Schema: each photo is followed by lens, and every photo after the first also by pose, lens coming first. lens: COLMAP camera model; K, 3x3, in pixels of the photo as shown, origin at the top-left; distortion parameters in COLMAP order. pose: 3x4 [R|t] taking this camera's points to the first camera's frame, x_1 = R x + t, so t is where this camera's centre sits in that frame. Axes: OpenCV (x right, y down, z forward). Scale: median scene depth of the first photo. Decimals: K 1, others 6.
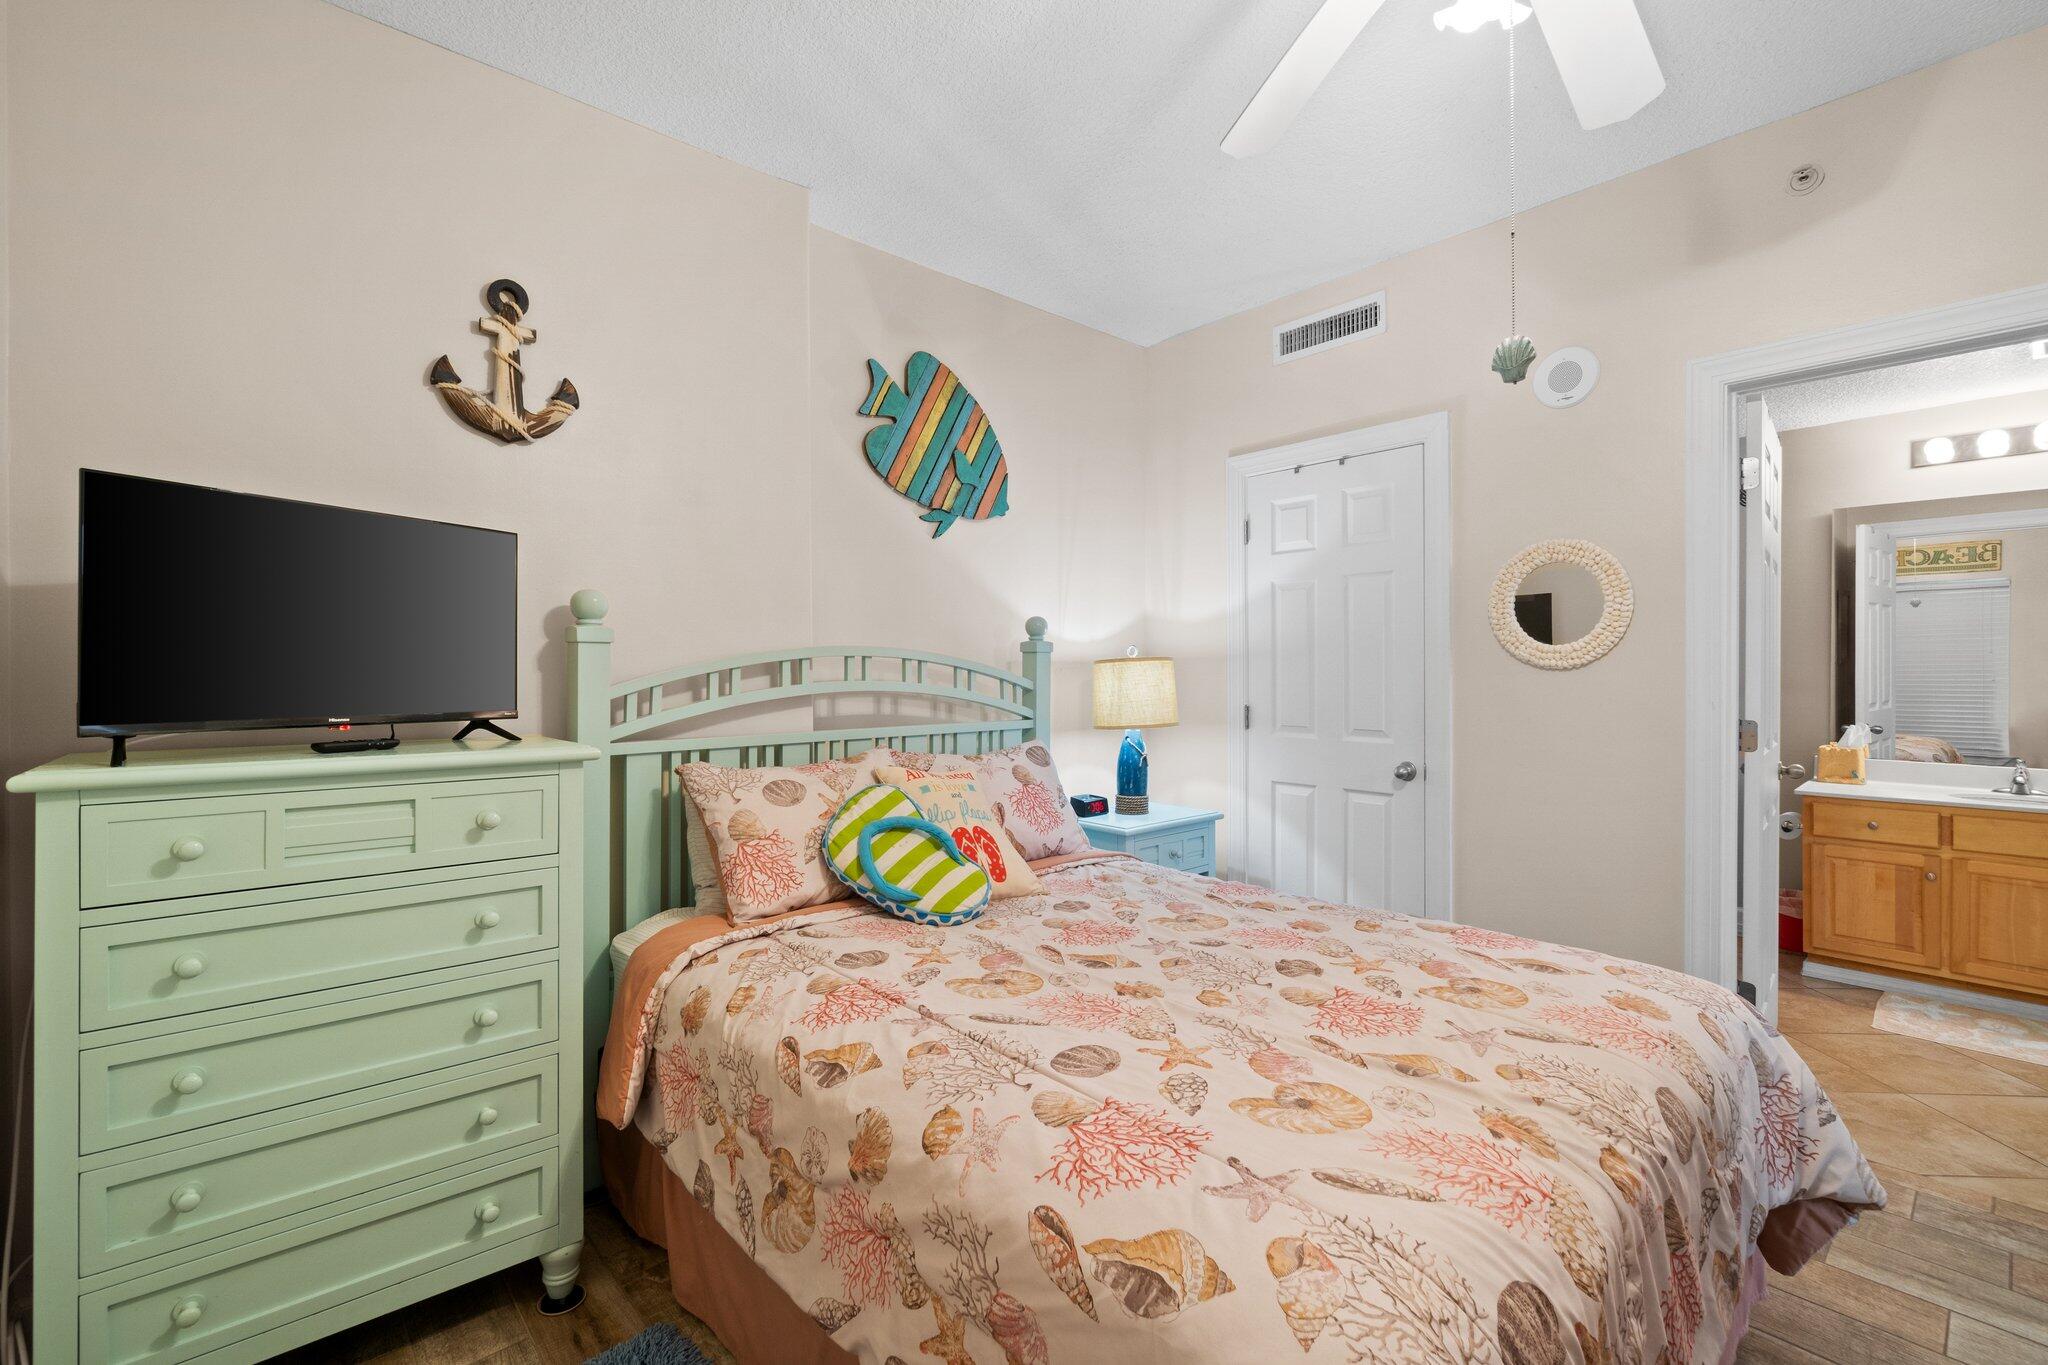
lens RADIAL K [[885.4, 0, 1023.5], [0, 885.4, 672.3], [0, 0, 1]] dist [-0.005511, 0.001365]
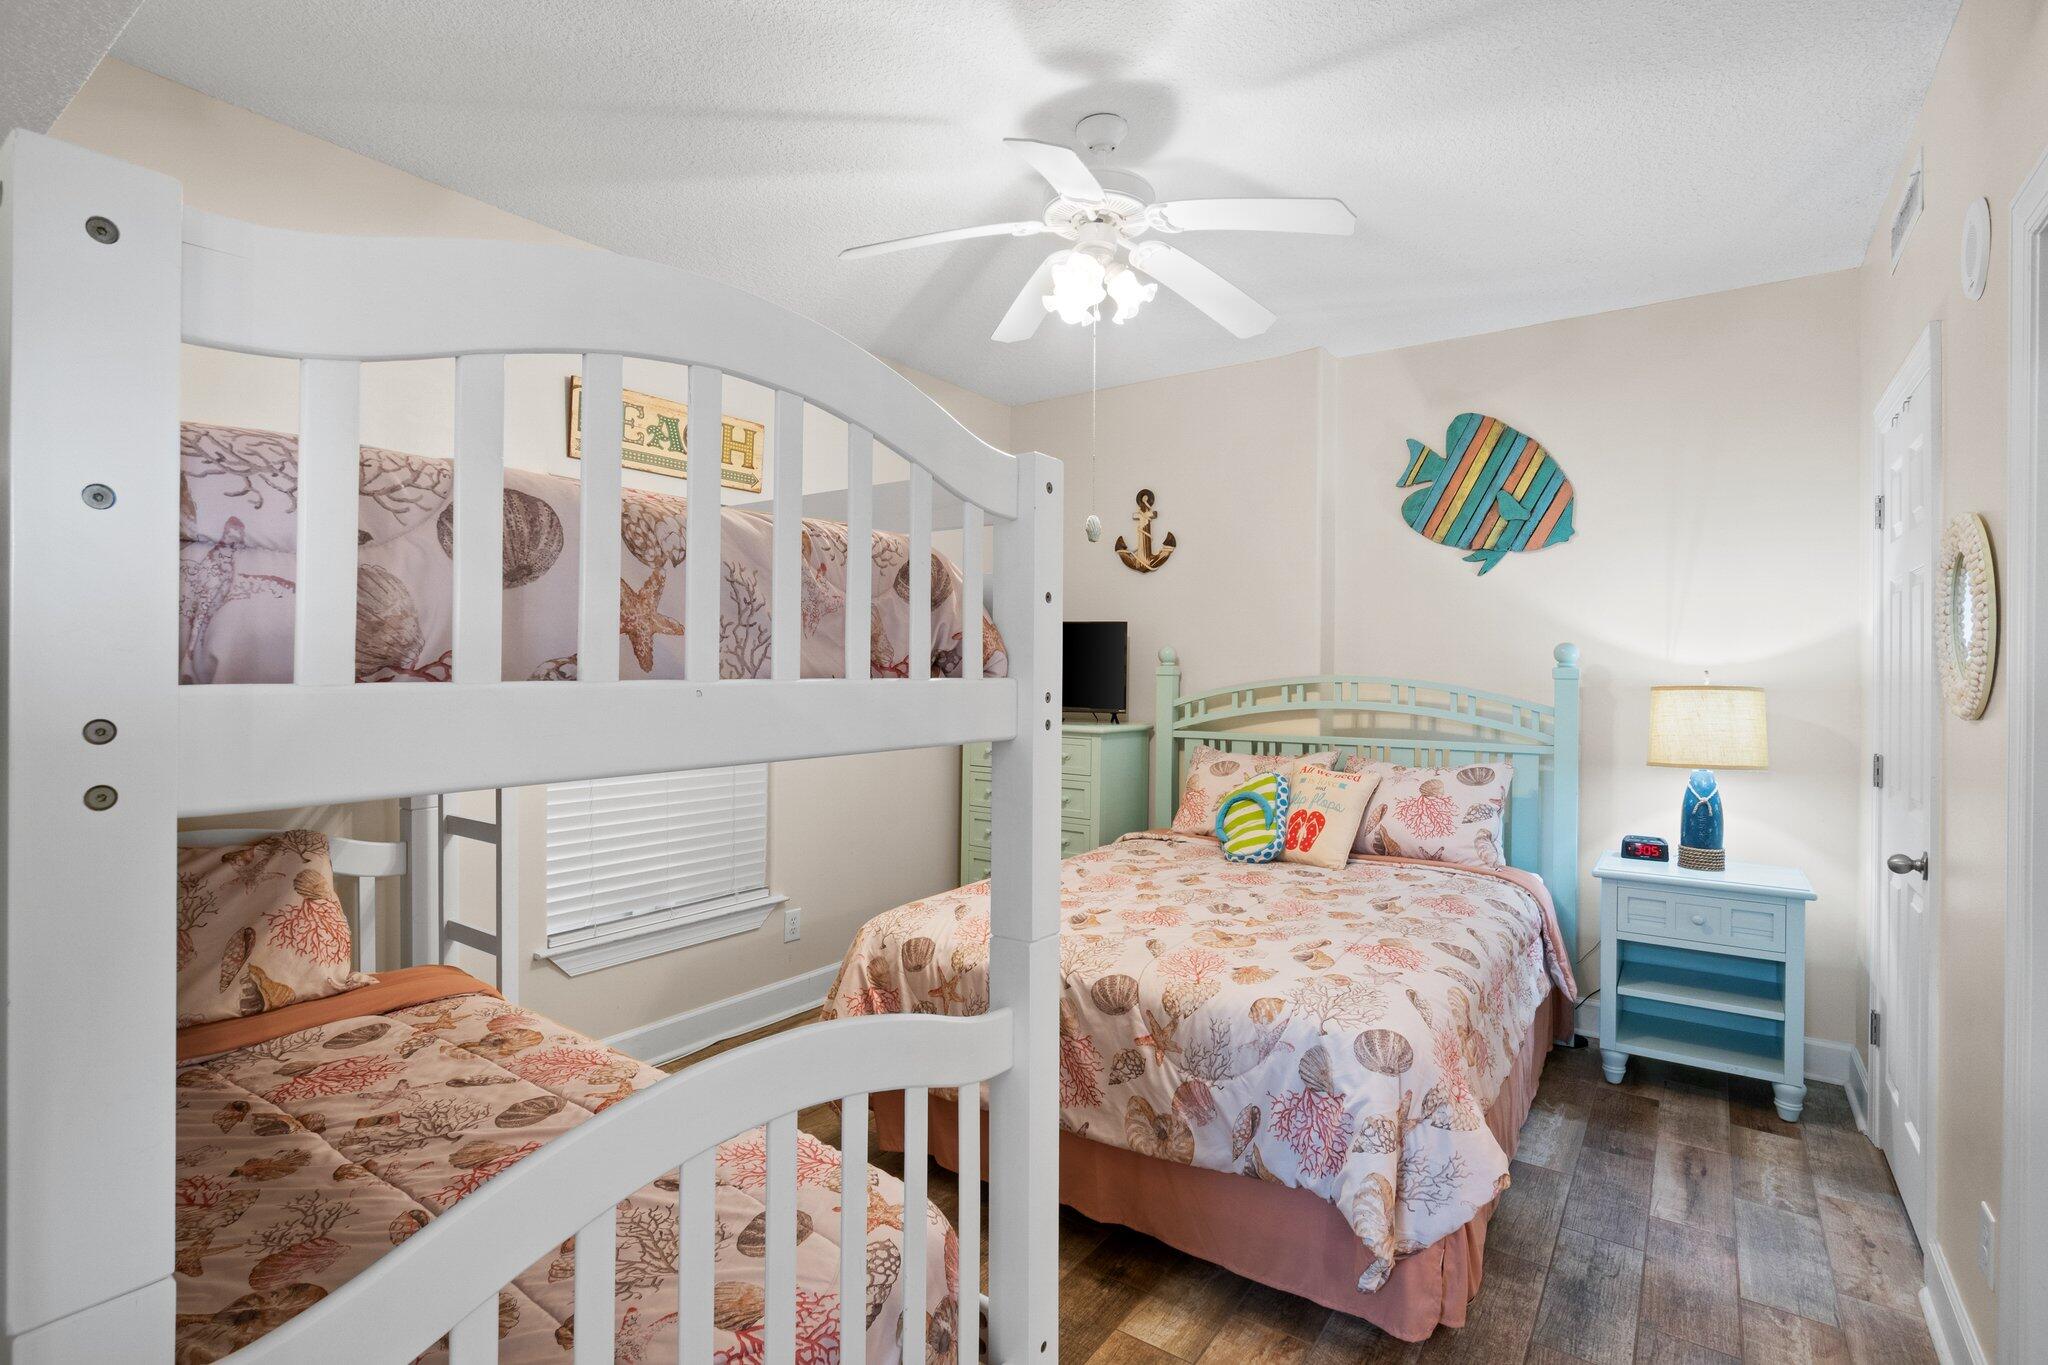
lens RADIAL K [[951.9, 0, 1026.0], [0, 951.9, 675.3], [0, 0, 1]] dist [-0.003092, -0.000061]
pose [[0.232373, 0.008320, -0.972591, 0.947444], [-0.006276, 0.999955, 0.007055, -0.031496], [0.972607, 0.004465, 0.232415, 0.172802]]
